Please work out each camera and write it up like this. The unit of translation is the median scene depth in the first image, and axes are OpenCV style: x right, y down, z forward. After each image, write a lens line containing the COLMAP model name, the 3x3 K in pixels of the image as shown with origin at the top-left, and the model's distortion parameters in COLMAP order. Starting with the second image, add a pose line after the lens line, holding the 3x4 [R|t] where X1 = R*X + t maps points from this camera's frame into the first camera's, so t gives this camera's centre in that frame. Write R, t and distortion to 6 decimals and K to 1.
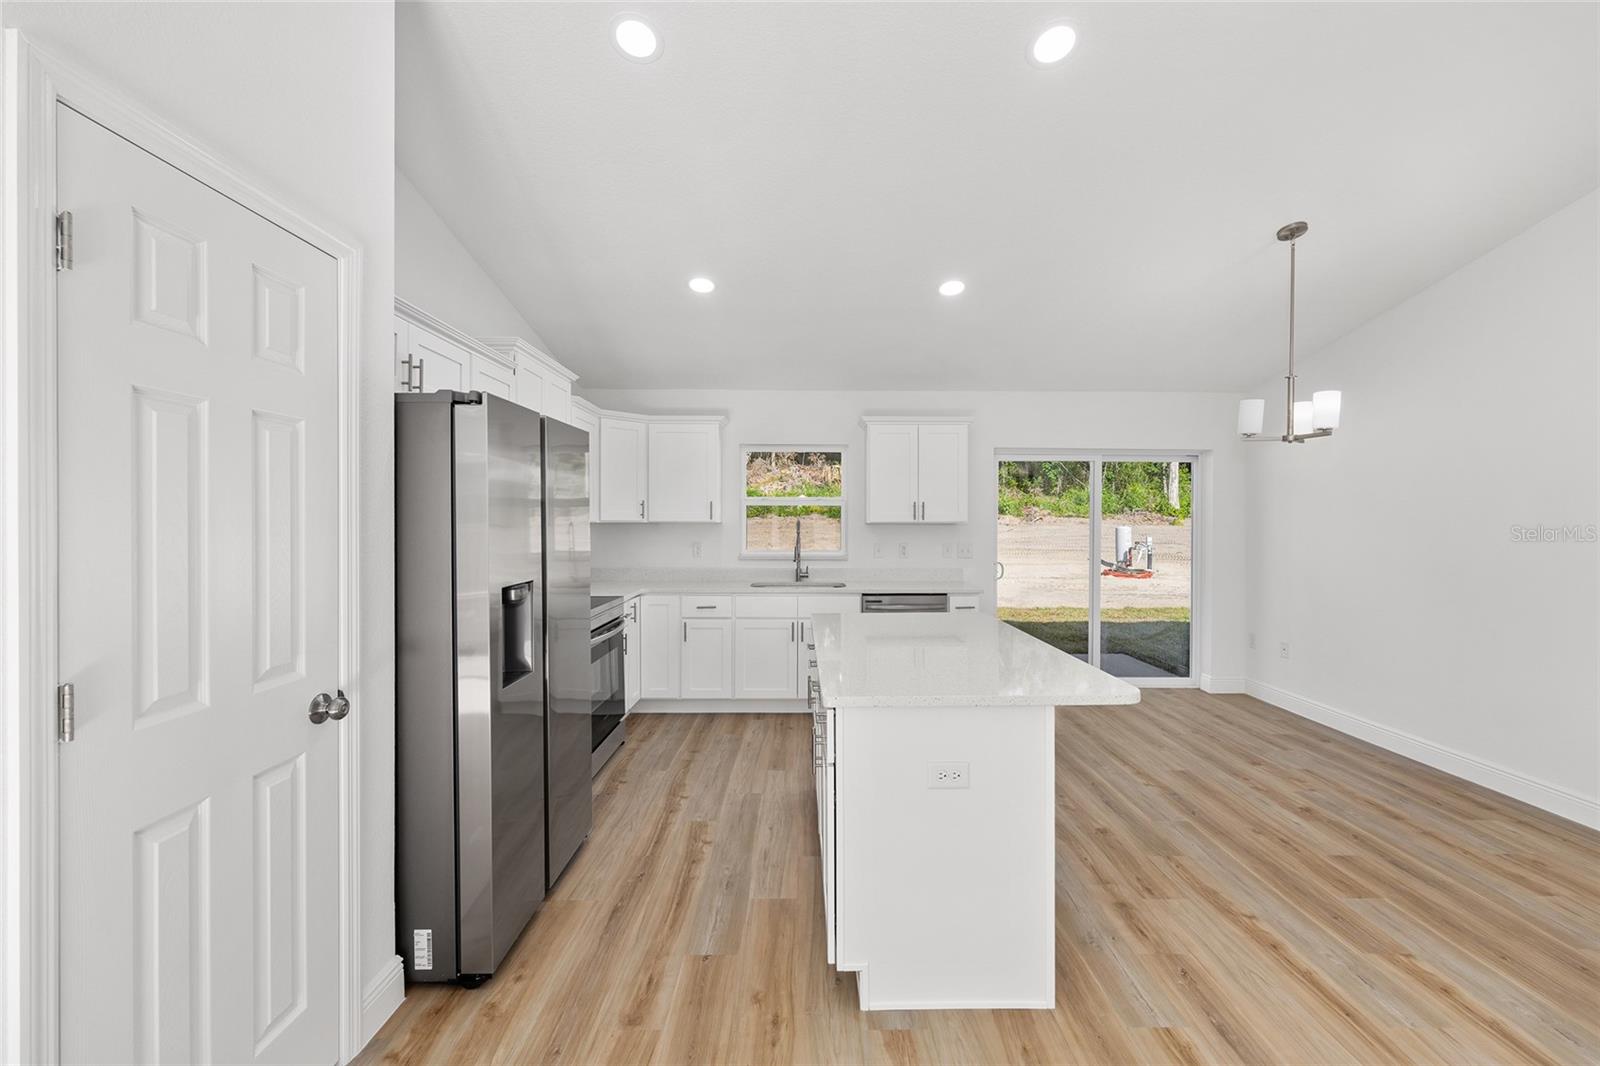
lens RADIAL K [[643.1, 0, 802.1], [0, 643.1, 526.8], [0, 0, 1]] dist [-0.004449, 0.001754]
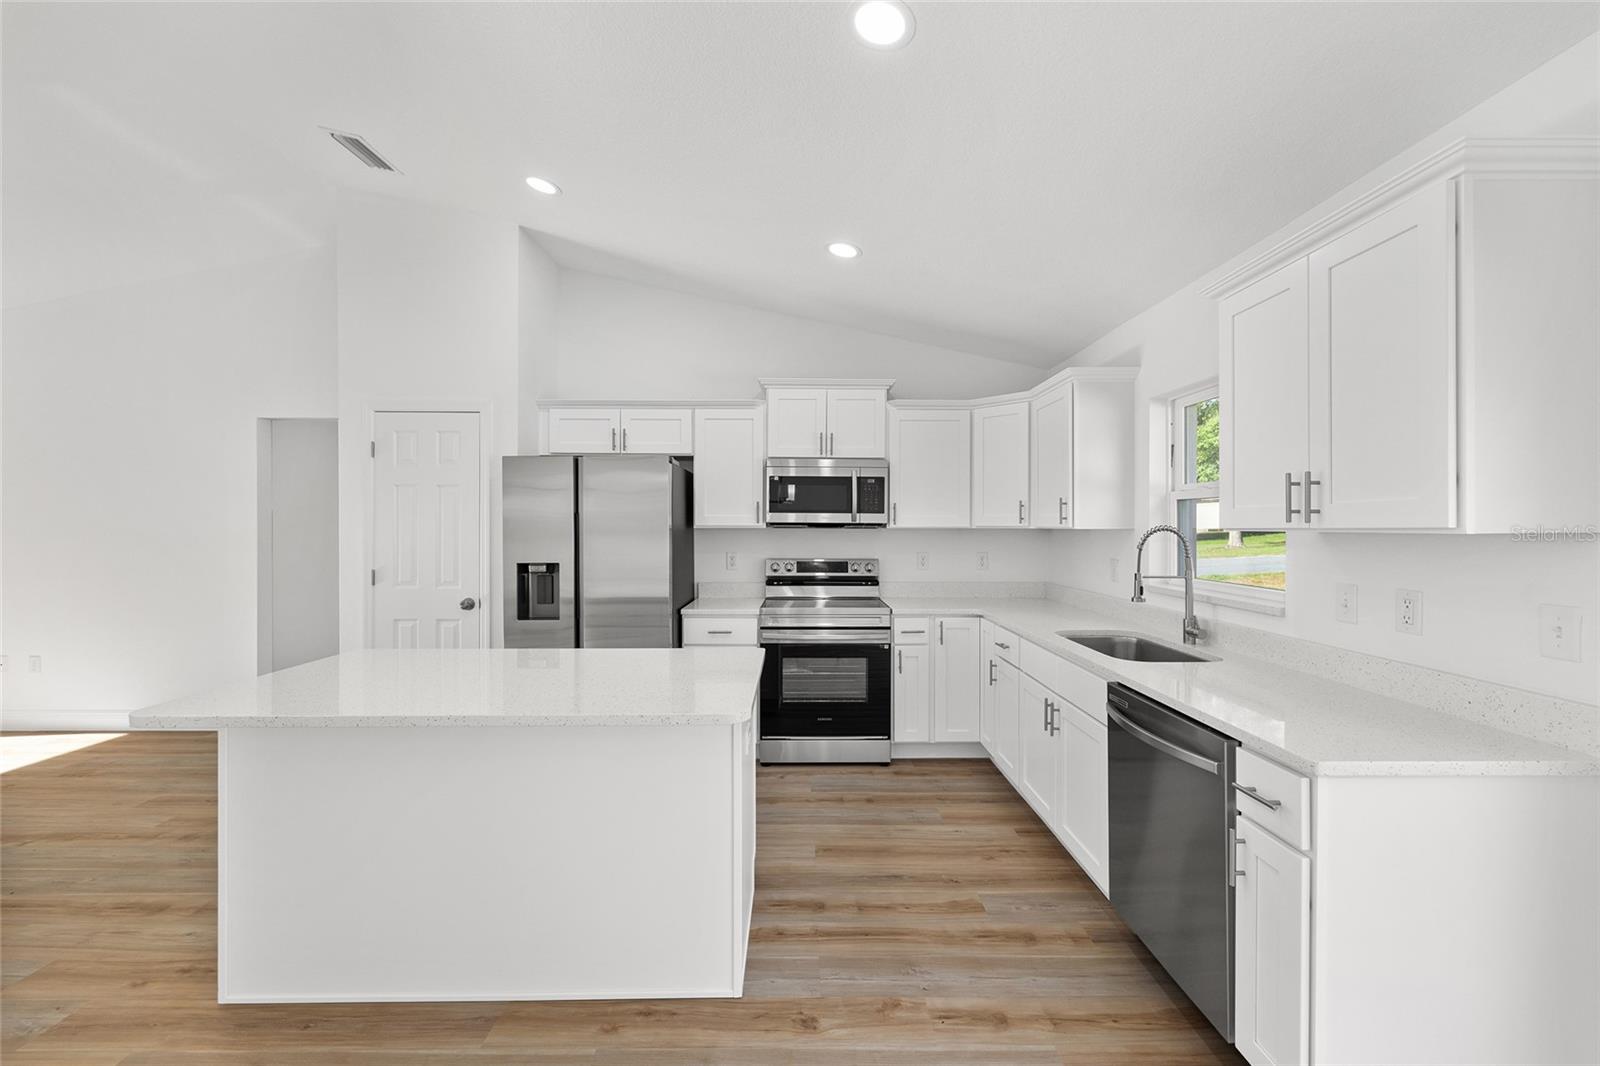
lens RADIAL K [[643.1, 0, 808.8], [0, 643.1, 532.5], [0, 0, 1]] dist [-0.004449, 0.001754]
pose [[0.009856, 0.007967, -0.999920, 0.799421], [-0.010896, 0.999910, 0.007860, -0.007114], [0.999892, 0.010818, 0.009942, 1.085515]]
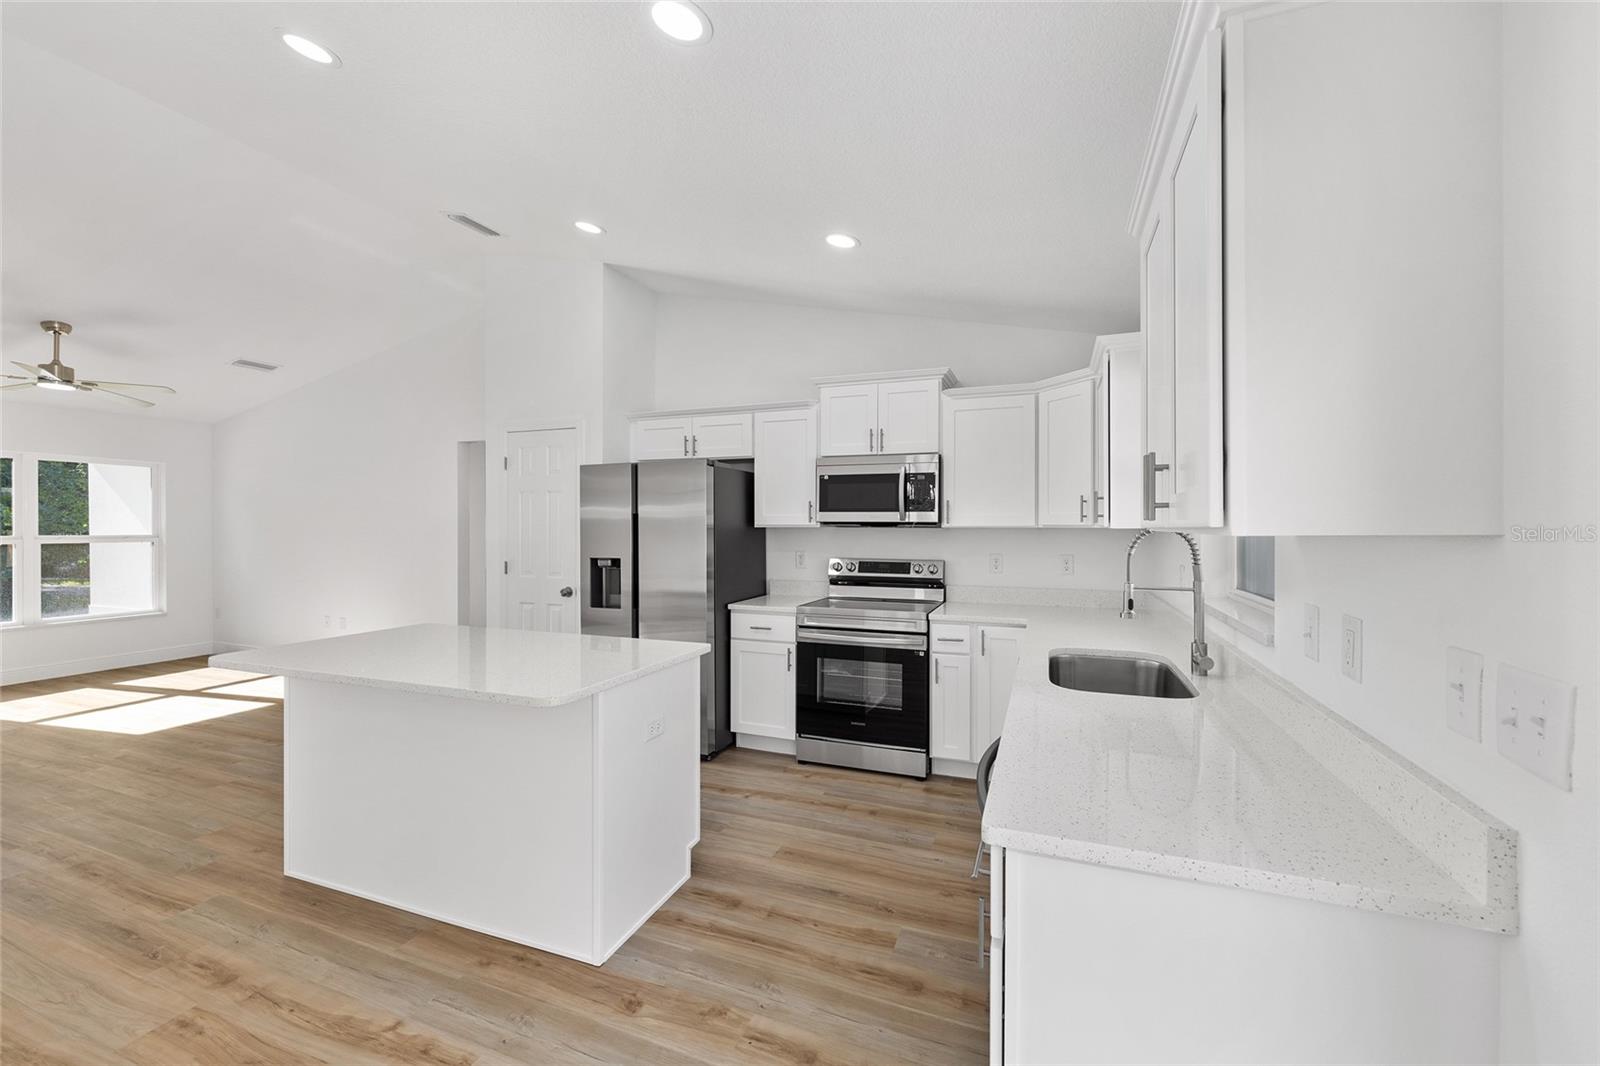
lens RADIAL K [[643.1, 0, 807.3], [0, 643.1, 531.9], [0, 0, 1]] dist [-0.004449, 0.001754]
pose [[-0.356600, 0.008027, -0.934223, 0.725592], [-0.009378, 0.999882, 0.012171, -0.010940], [0.934210, 0.013101, -0.356483, 1.440179]]
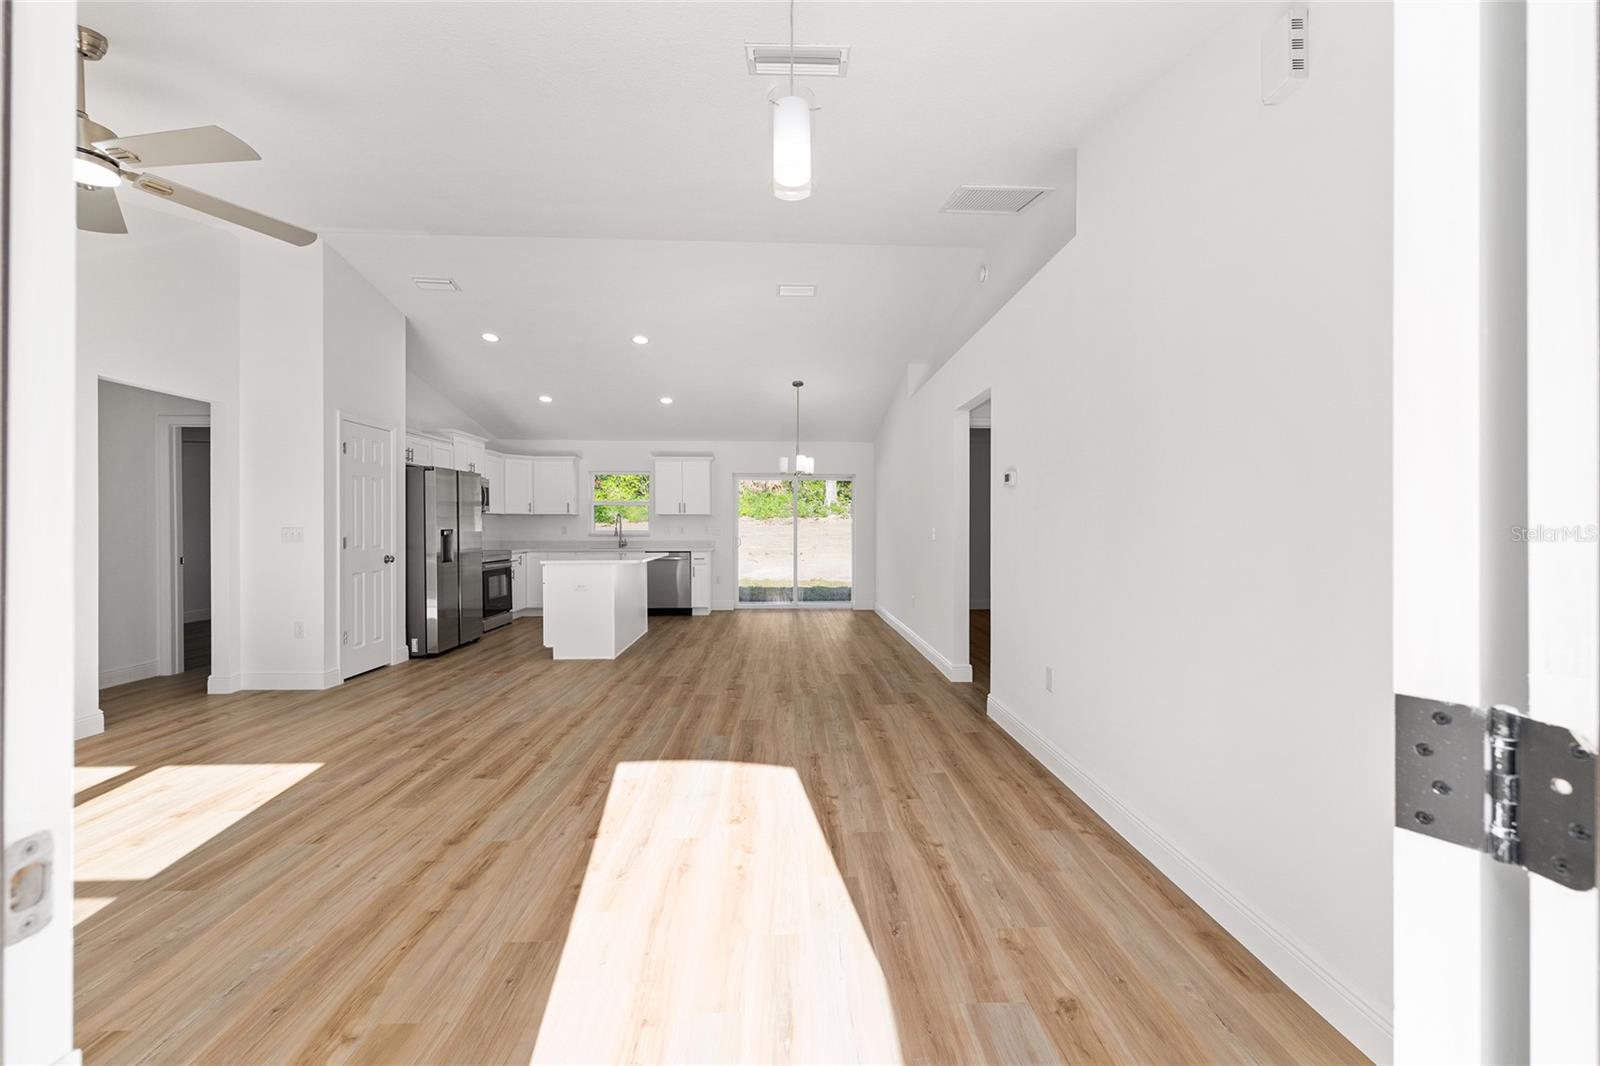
lens RADIAL K [[643.1, 0, 806.8], [0, 643.1, 530.1], [0, 0, 1]] dist [-0.004449, 0.001754]
pose [[0.999207, -0.000654, 0.039815, 0.696187], [0.000739, 0.999997, -0.002139, 0.062997], [-0.039814, 0.002166, 0.999205, -1.284286]]
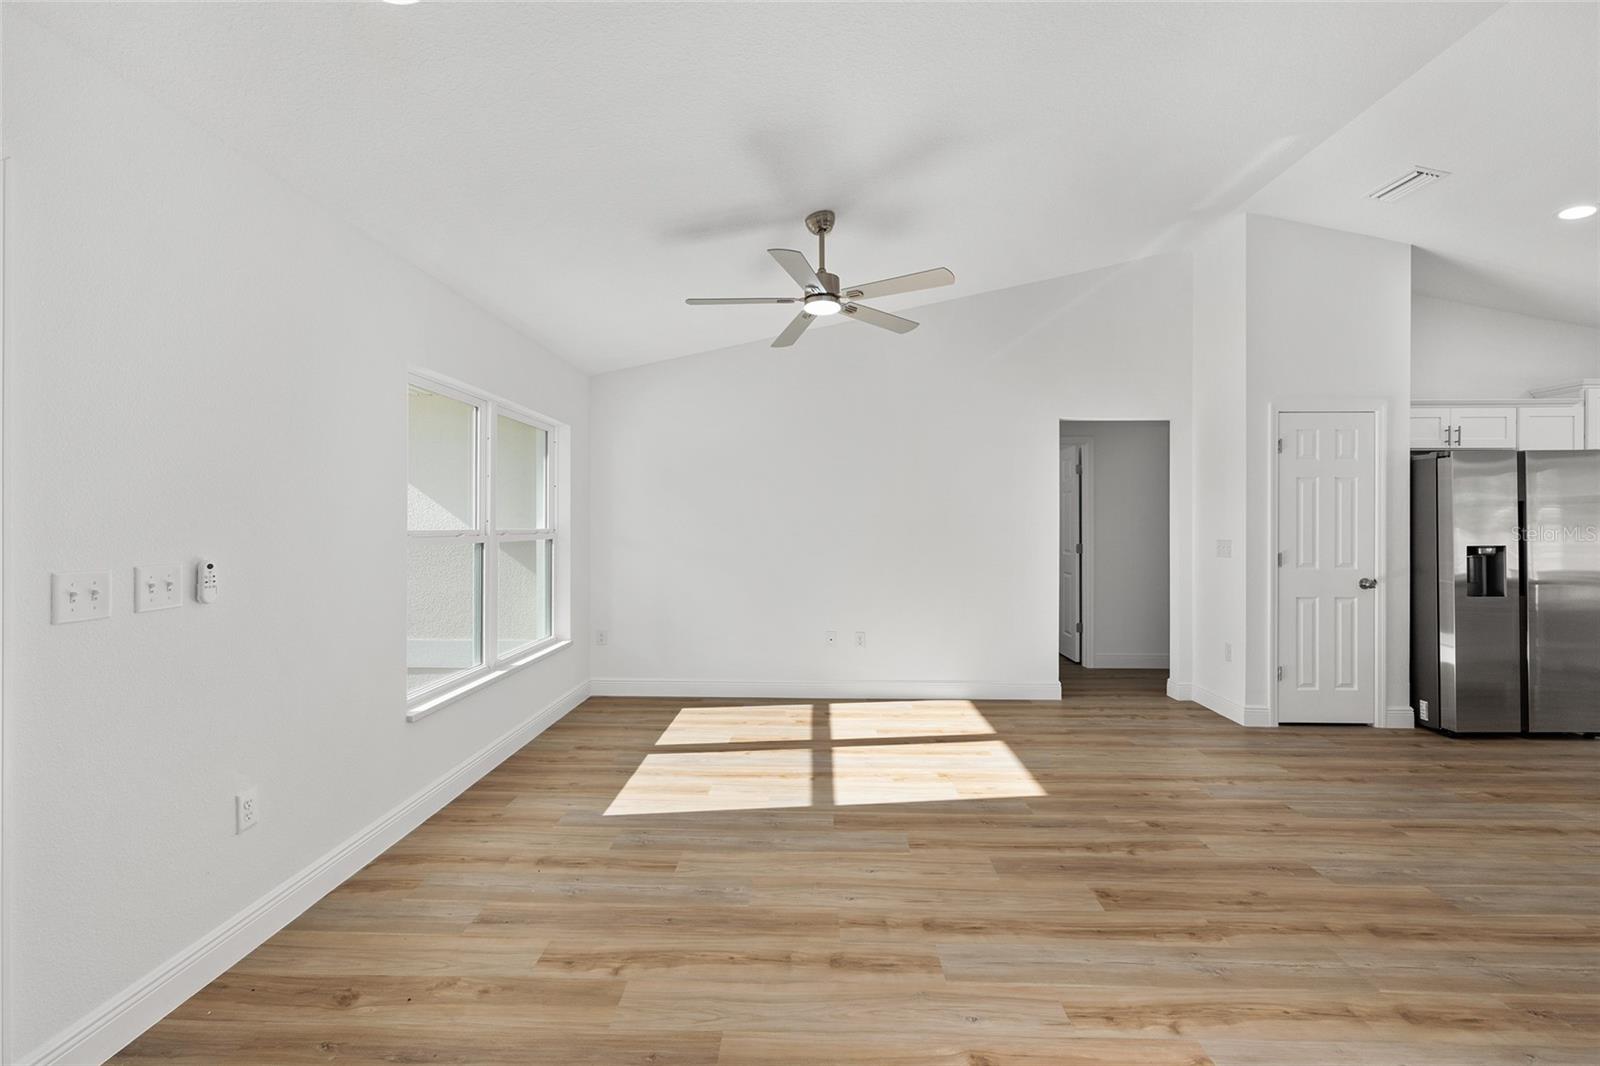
lens RADIAL K [[643.1, 0, 803.3], [0, 643.1, 524.3], [0, 0, 1]] dist [-0.004449, 0.001754]
pose [[-0.029168, 0.001231, -0.999574, 0.962464], [-0.007693, 0.999969, 0.001456, 0.024754], [0.999545, 0.007733, -0.029158, -0.610491]]
